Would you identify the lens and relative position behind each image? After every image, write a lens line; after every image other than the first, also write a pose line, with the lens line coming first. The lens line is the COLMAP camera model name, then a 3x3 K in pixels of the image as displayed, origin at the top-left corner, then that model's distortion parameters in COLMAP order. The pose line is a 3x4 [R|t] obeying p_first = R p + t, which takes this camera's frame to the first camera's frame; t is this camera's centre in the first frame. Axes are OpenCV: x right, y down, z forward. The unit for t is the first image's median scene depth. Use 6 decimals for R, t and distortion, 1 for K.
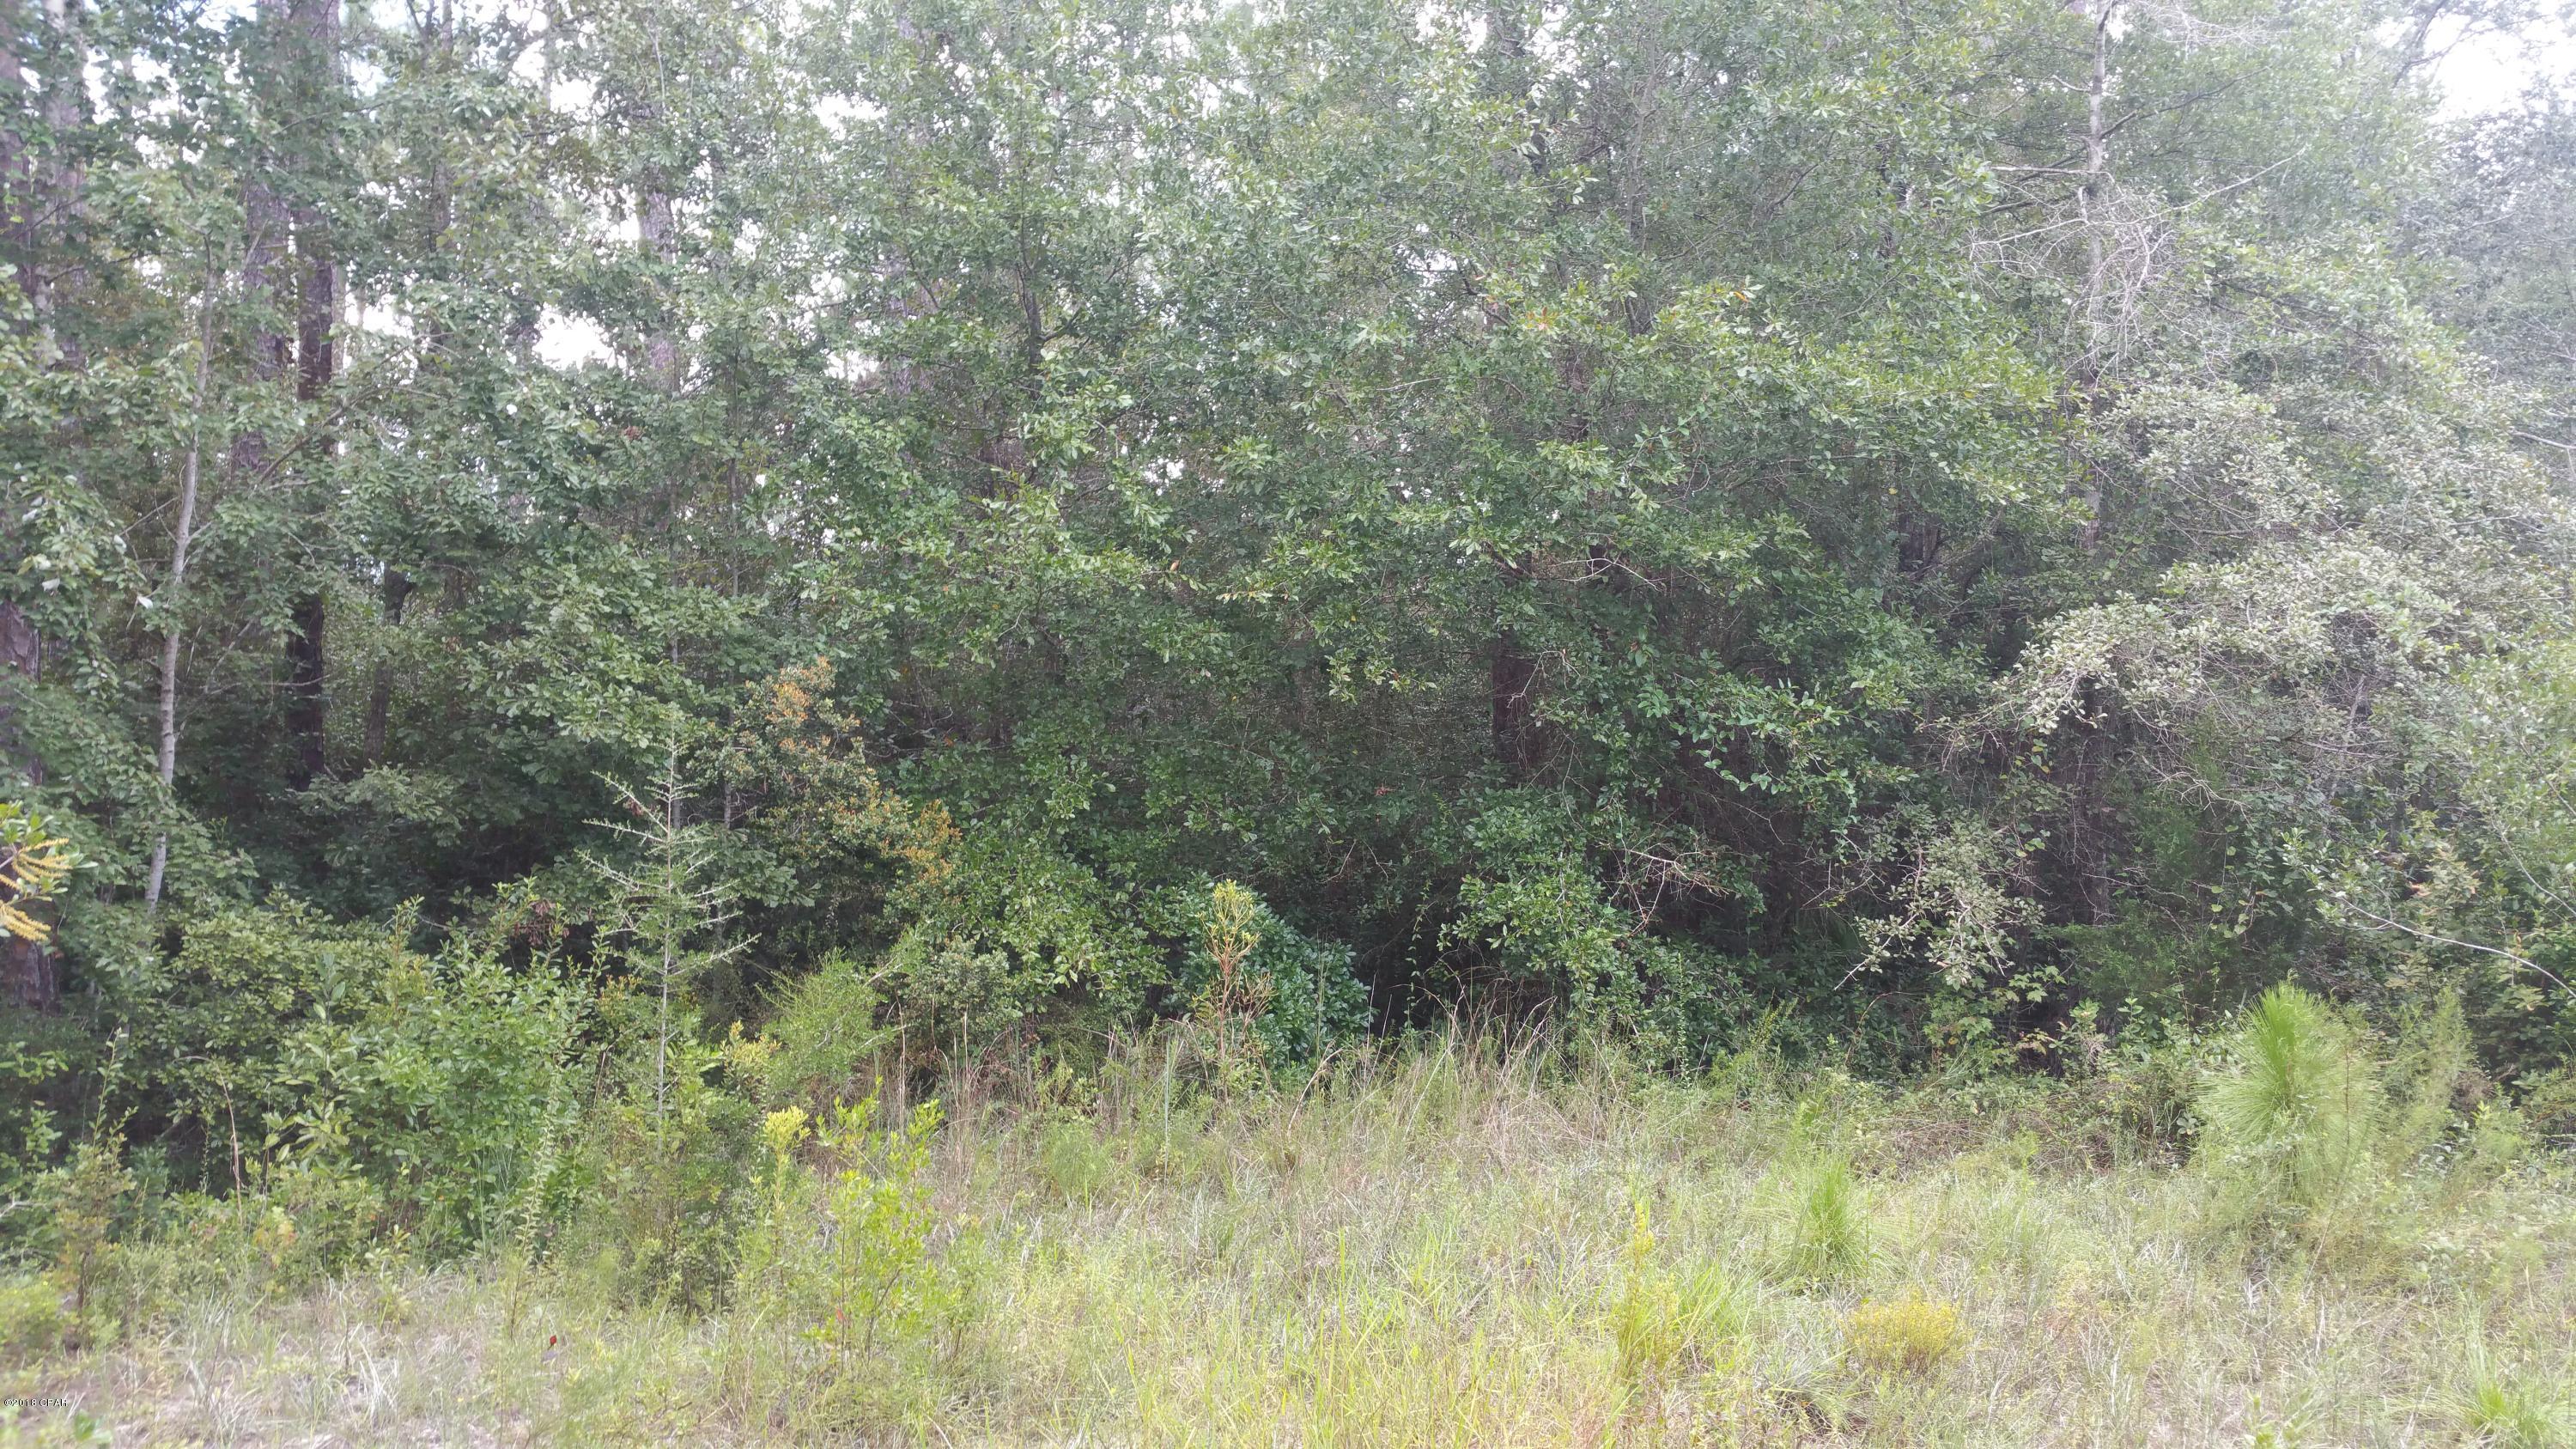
lens RADIAL K [[2105.9, 0, 1301.7], [0, 2105.9, 704.5], [0, 0, 1]] dist [0.099443, -0.152496]
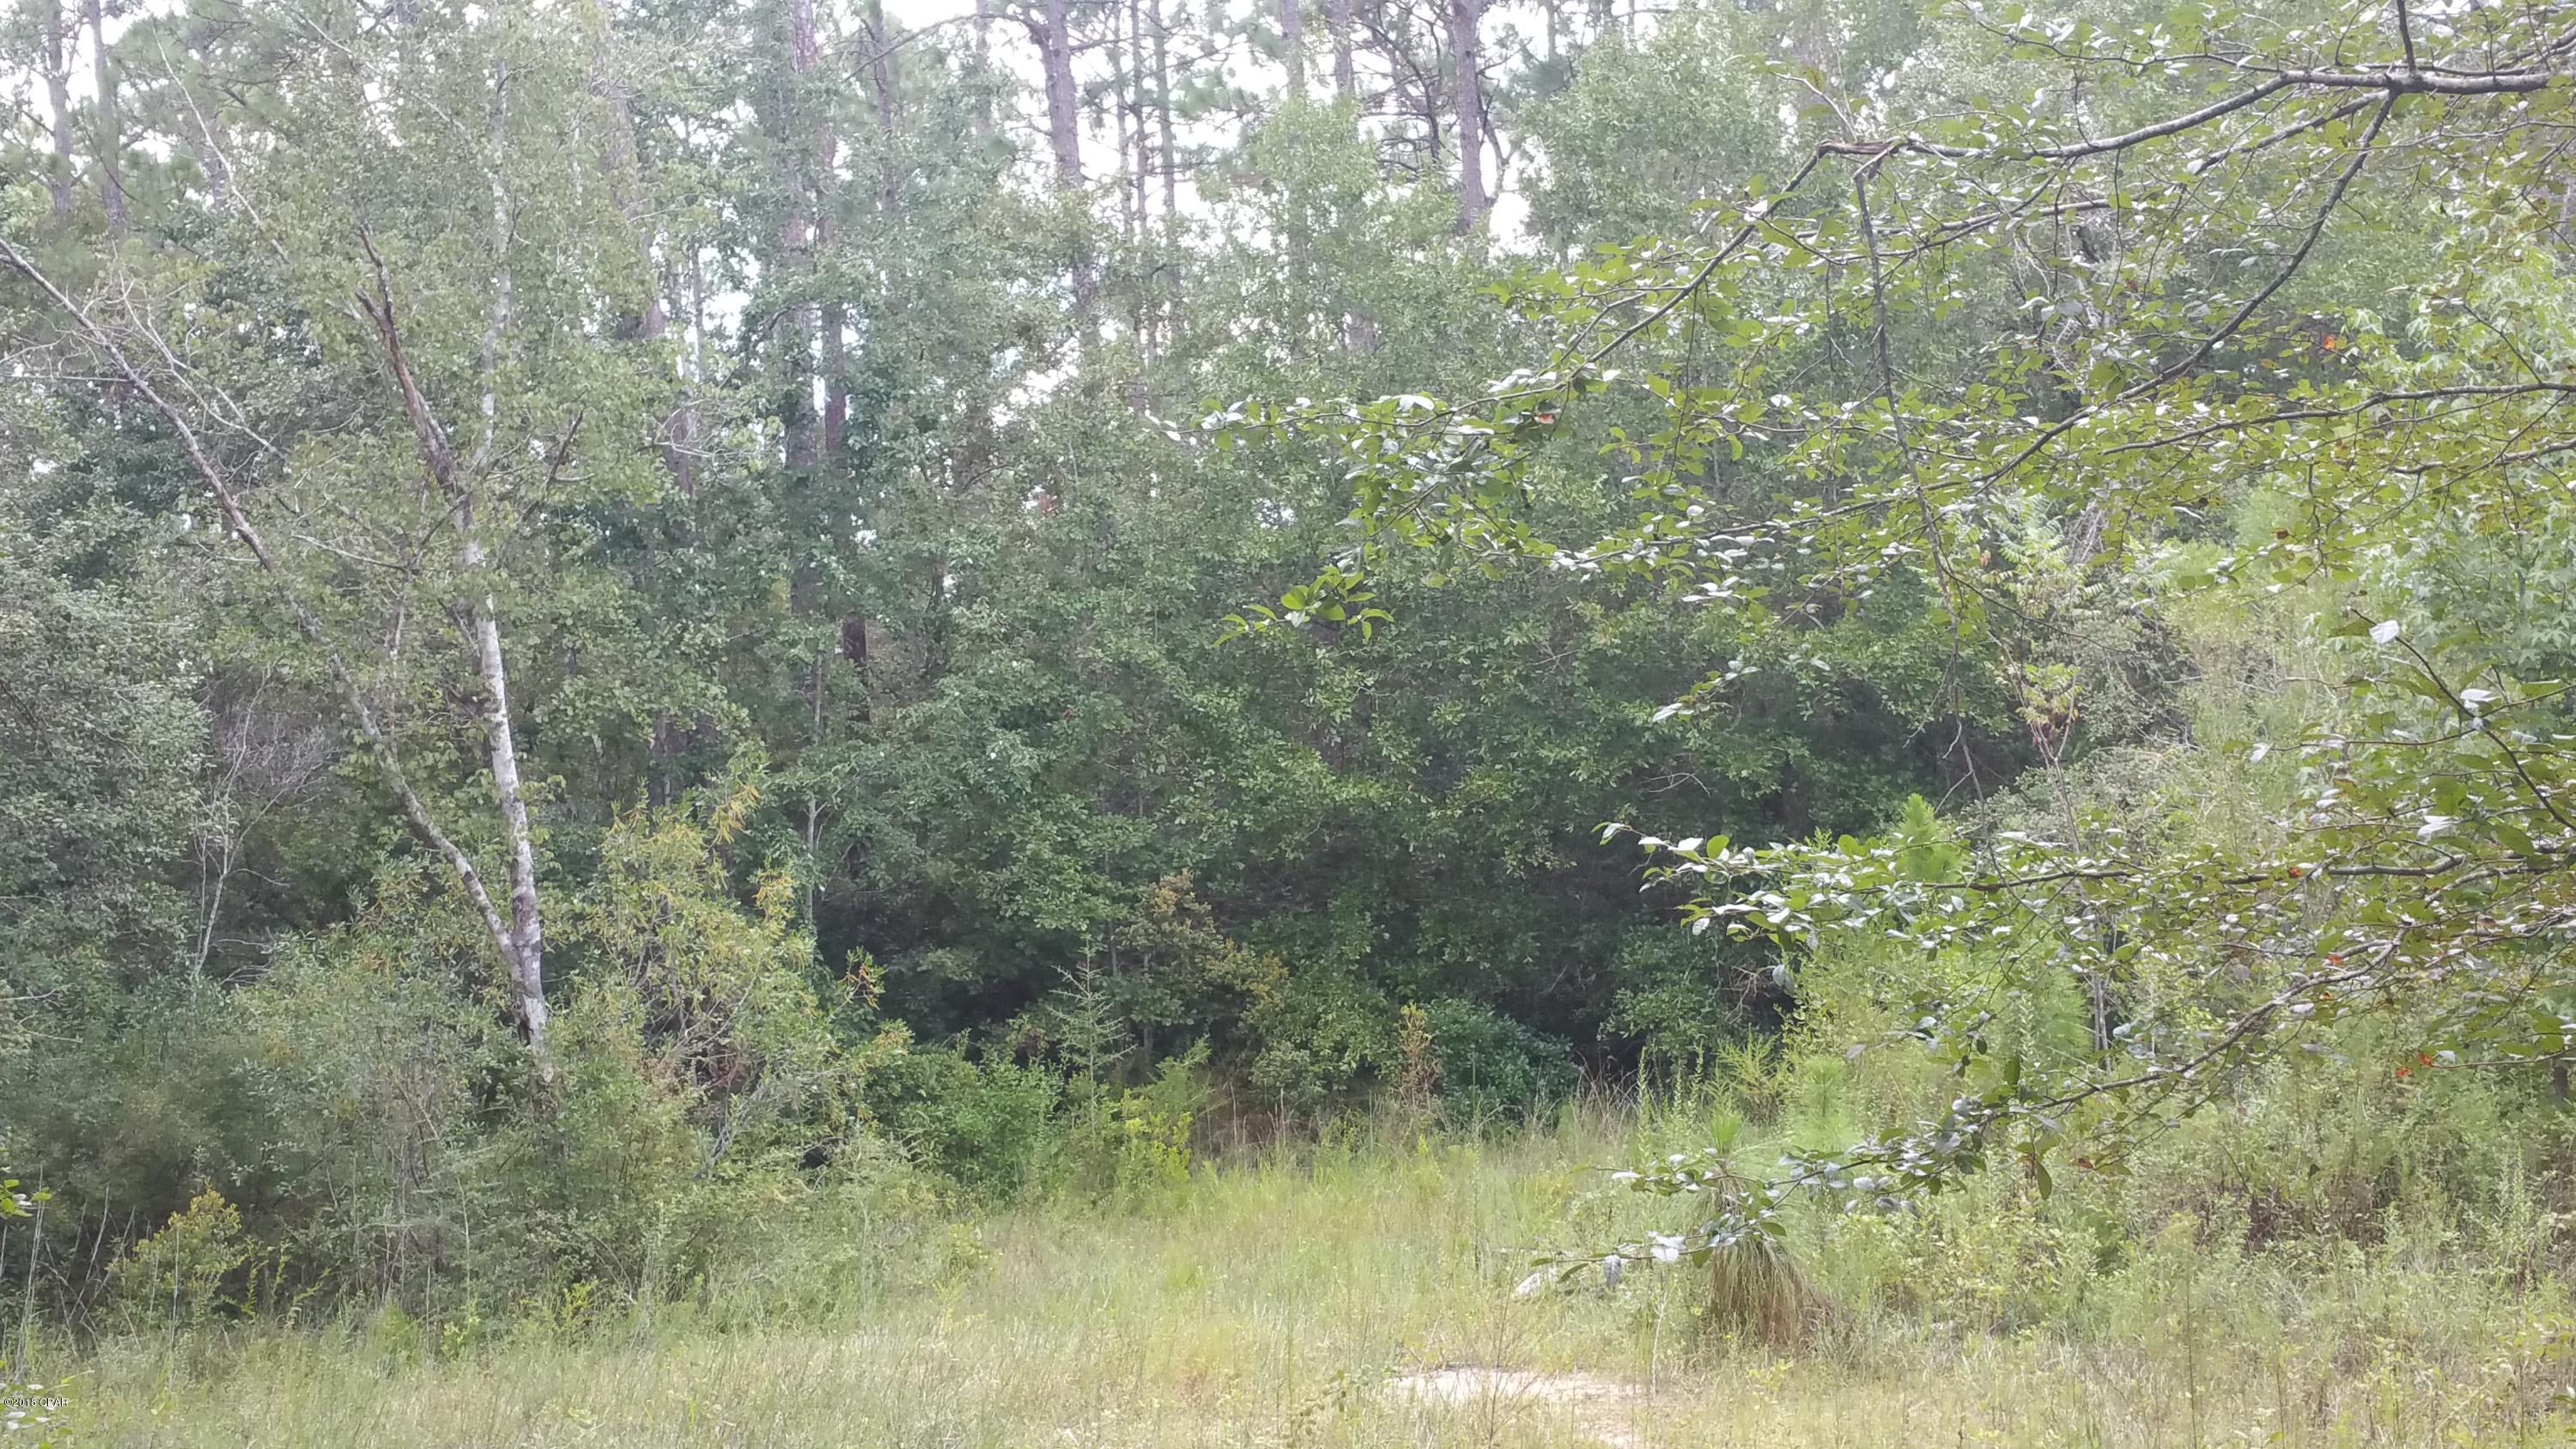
lens RADIAL K [[3806.0, 0, 1284.5], [0, 3806.0, 704.4], [0, 0, 1]] dist [0.102952, 0.000000]
pose [[0.953193, -0.058923, -0.296567, 0.694516], [0.066989, 0.997607, 0.017100, -0.187379], [0.294850, -0.036166, 0.954859, -1.689972]]
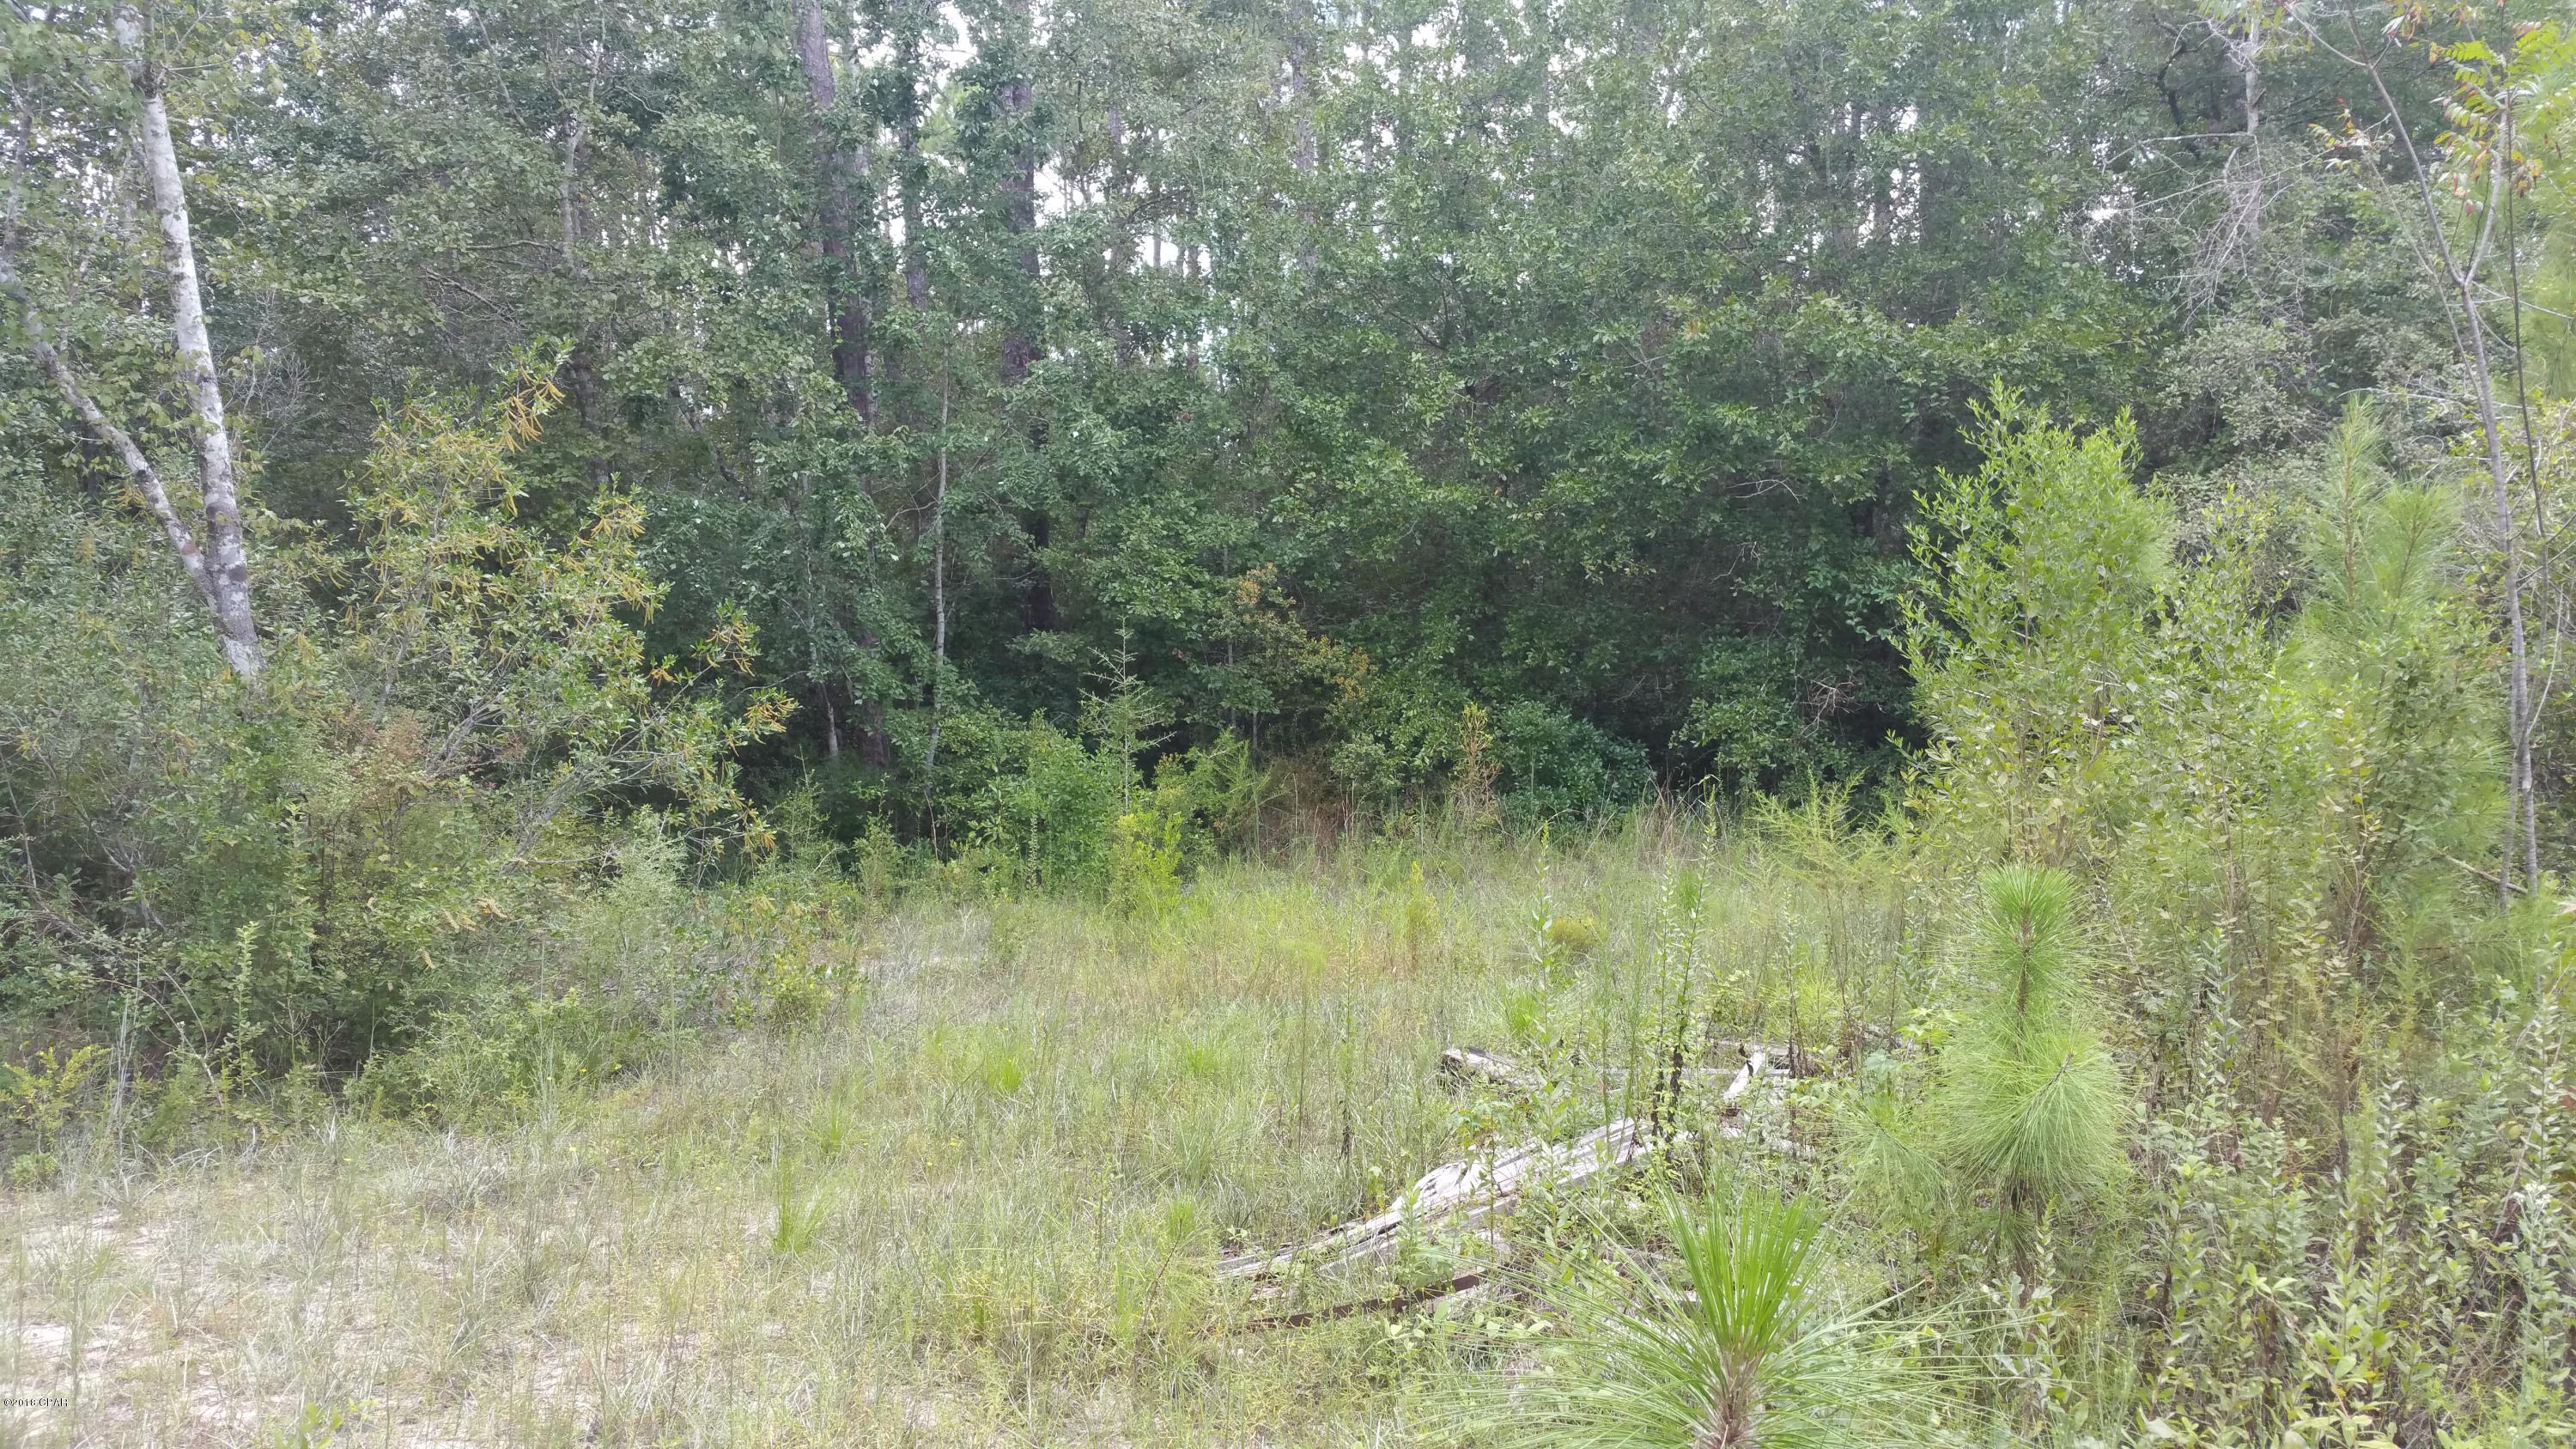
lens RADIAL K [[2105.9, 0, 1312.8], [0, 2105.9, 726.3], [0, 0, 1]] dist [0.099443, -0.152496]
pose [[0.913304, 0.011983, -0.407103, 0.461492], [0.032436, 0.994252, 0.102033, -0.061051], [0.405986, -0.106392, 0.907665, -0.471320]]
